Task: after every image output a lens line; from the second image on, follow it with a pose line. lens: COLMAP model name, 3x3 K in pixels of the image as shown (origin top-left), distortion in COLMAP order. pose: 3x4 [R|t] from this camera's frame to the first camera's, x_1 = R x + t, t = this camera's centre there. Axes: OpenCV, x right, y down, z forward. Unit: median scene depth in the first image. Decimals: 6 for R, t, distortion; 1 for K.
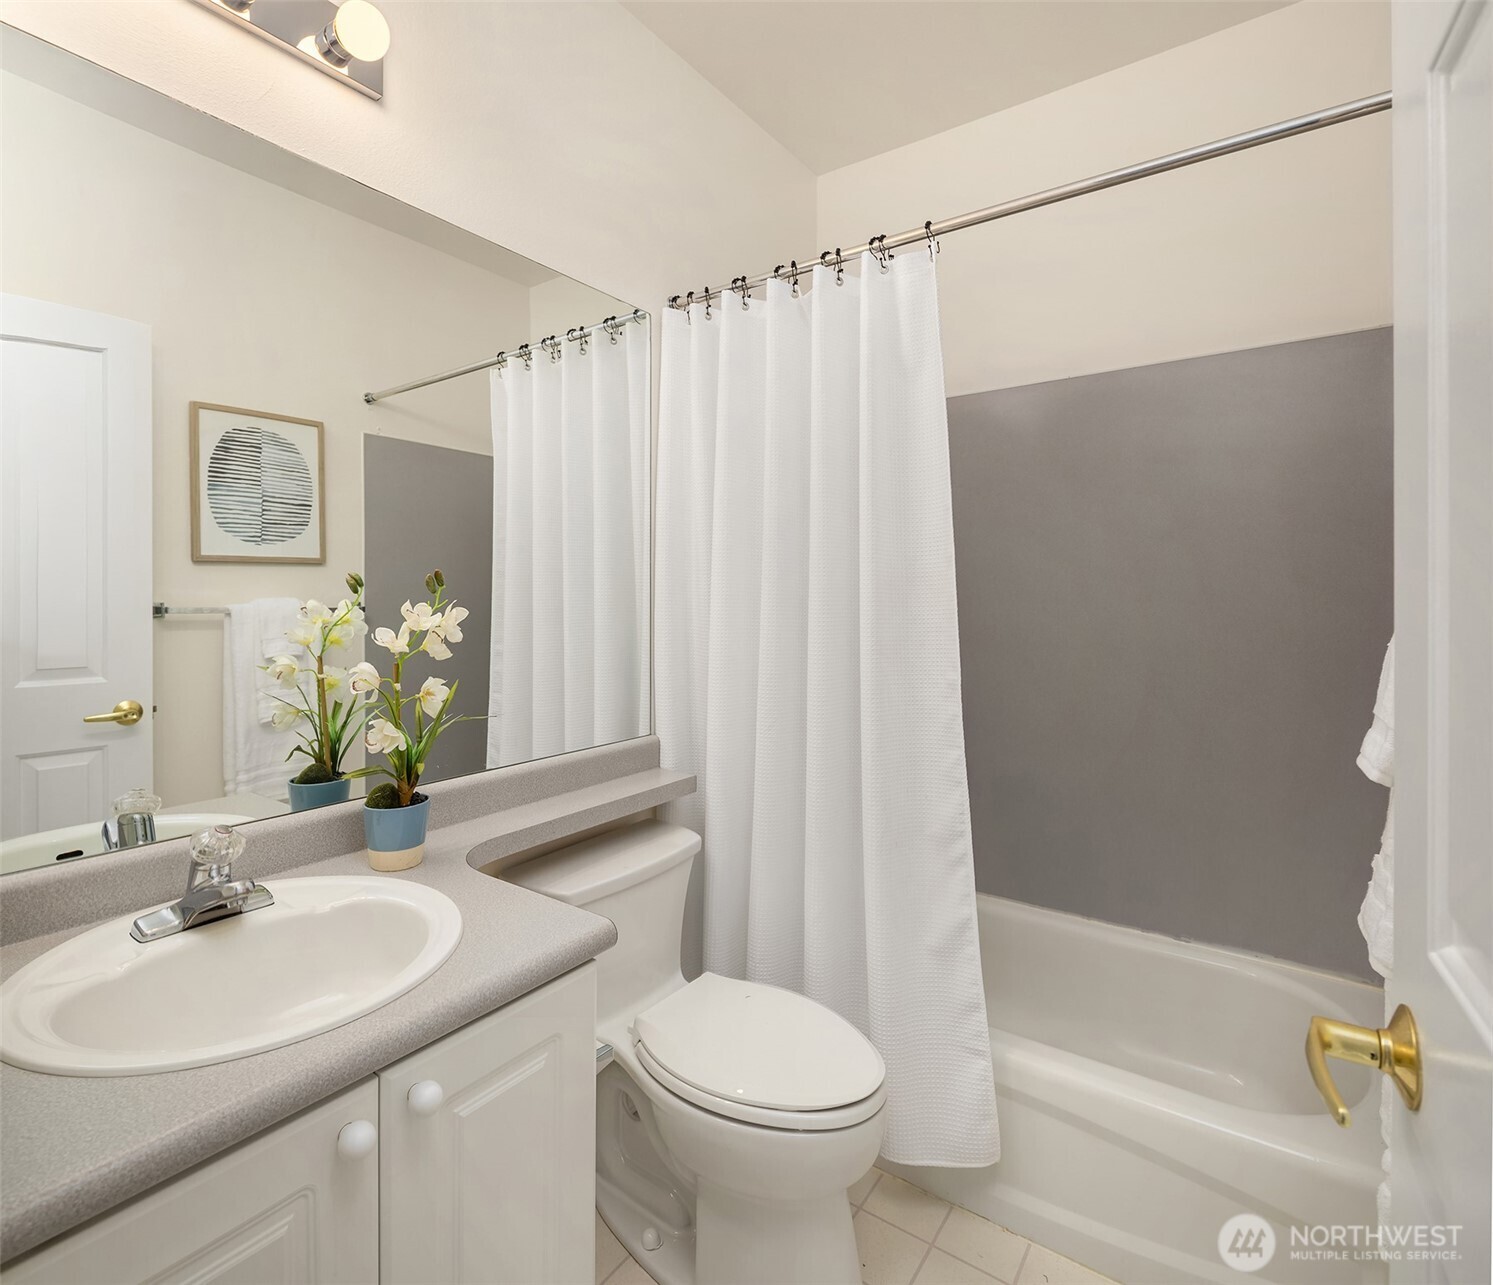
lens RADIAL K [[763.9, 0, 744.8], [0, 763.9, 595.5], [0, 0, 1]] dist [0.000584, 0.000190]
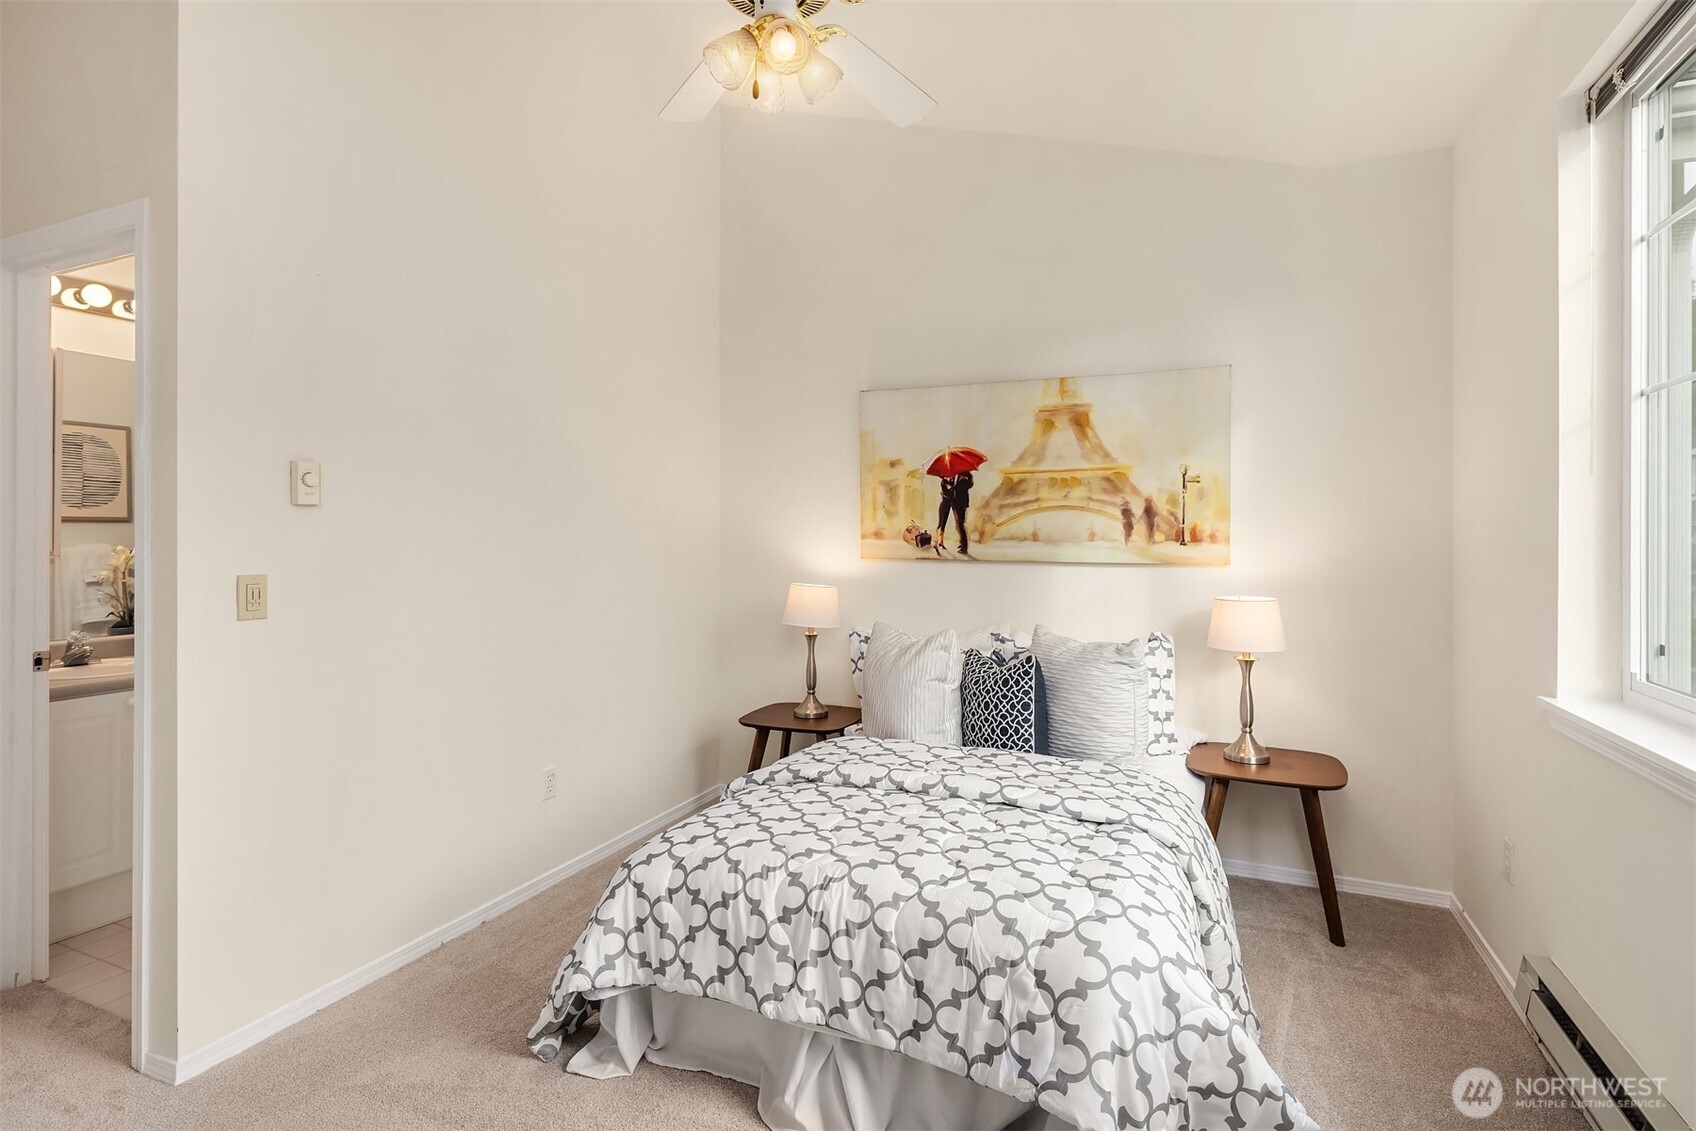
lens RADIAL K [[826.8, 0, 845.4], [0, 826.8, 537.6], [0, 0, 1]] dist [0.002450, 0.000104]
pose [[0.980043, 0.001025, 0.198781, 0.521717], [-0.001098, 0.999999, 0.000258, -0.011240], [-0.198780, -0.000471, 0.980044, -0.907506]]
